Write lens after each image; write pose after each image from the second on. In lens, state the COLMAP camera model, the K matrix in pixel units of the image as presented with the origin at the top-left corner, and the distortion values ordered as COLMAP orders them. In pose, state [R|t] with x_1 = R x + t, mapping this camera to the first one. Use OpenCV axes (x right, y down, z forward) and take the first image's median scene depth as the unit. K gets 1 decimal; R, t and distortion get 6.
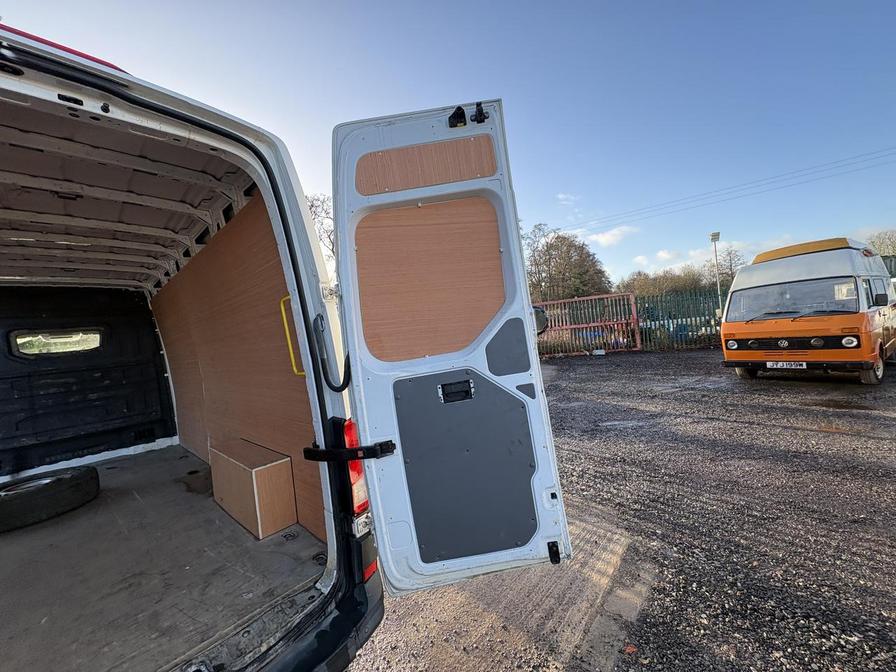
lens RADIAL K [[355.3, 0, 446.8], [0, 355.3, 338.0], [0, 0, 1]] dist [-0.000232, 0.000276]
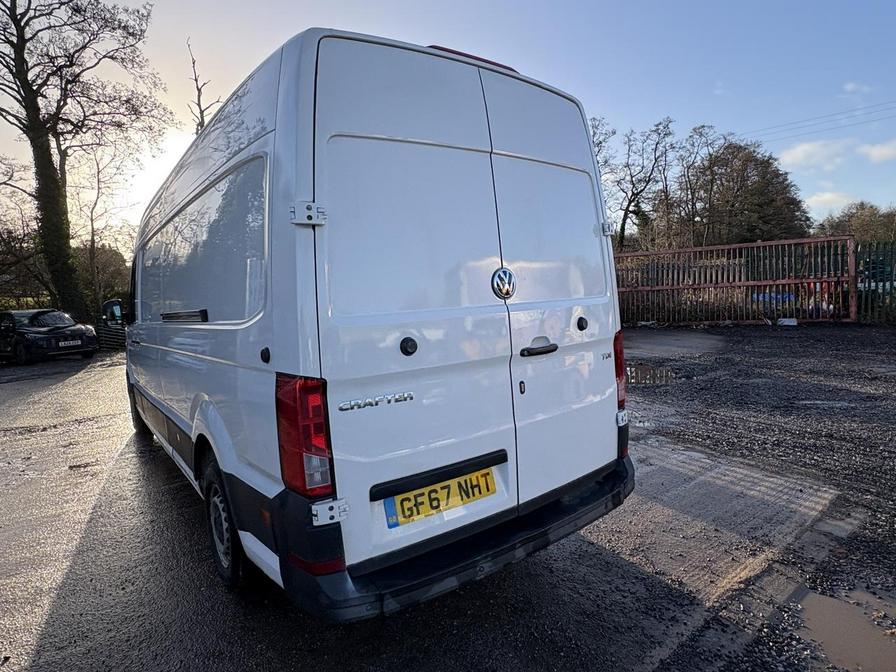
lens RADIAL K [[508.8, 0, 447.7], [0, 508.8, 337.5], [0, 0, 1]] dist [-0.002839, 0.002149]
pose [[0.984303, 0.063024, -0.164851, -0.346406], [-0.048430, 0.994663, 0.091100, 0.069542], [0.169713, -0.081686, 0.982102, -0.528555]]
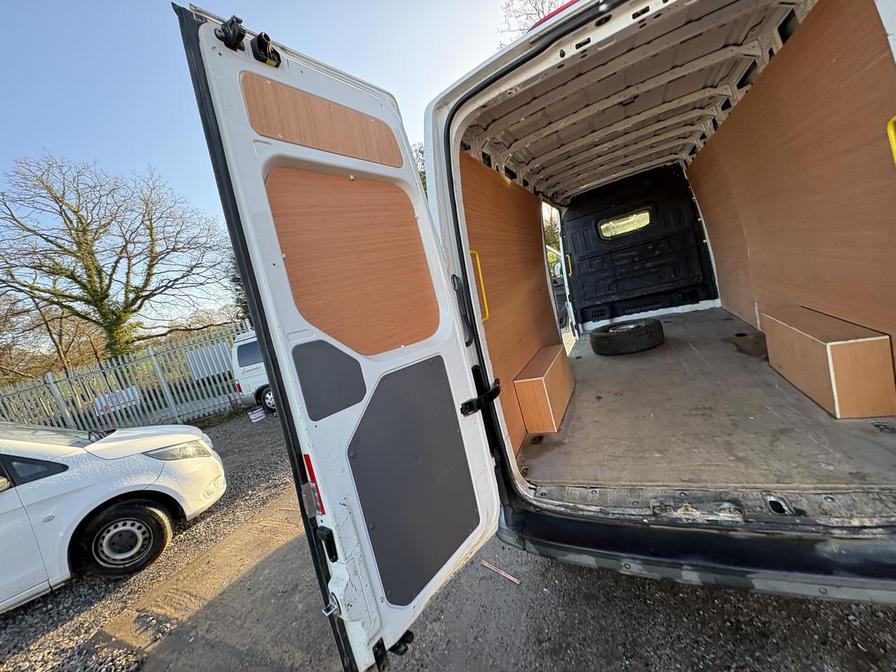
lens RADIAL K [[355.3, 0, 448.3], [0, 355.3, 334.9], [0, 0, 1]] dist [-0.000232, 0.000276]
pose [[0.308783, 0.141741, -0.940512, -0.011126], [0.212466, 0.953567, 0.213465, -0.025636], [0.927098, -0.265741, 0.264330, -0.070137]]
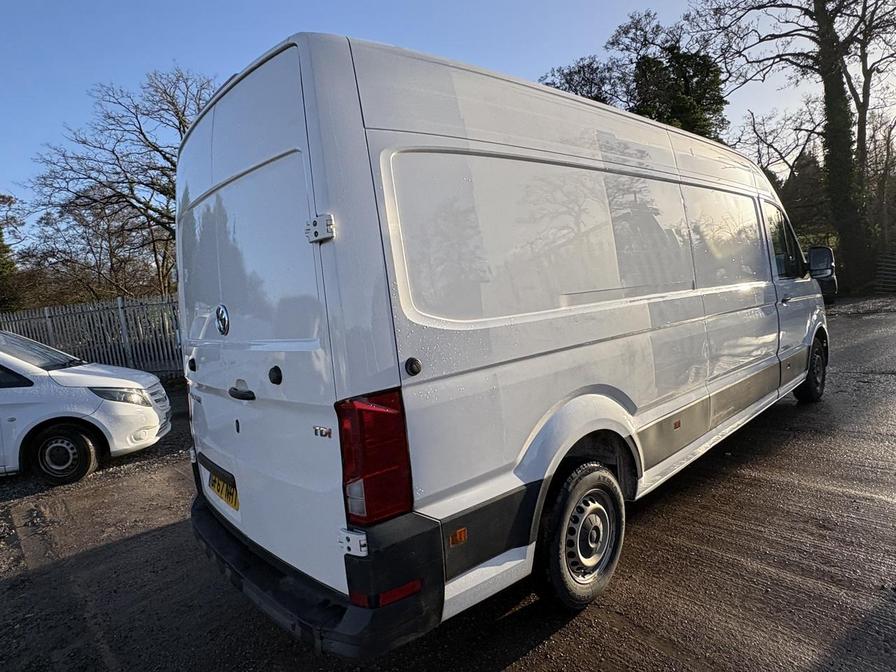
lens RADIAL K [[508.8, 0, 446.1], [0, 508.8, 337.3], [0, 0, 1]] dist [-0.002839, 0.002149]
pose [[-0.059591, 0.198482, -0.978291, 0.455234], [0.091121, 0.977023, 0.192674, -0.055417], [0.994055, -0.077661, -0.076308, 0.826796]]
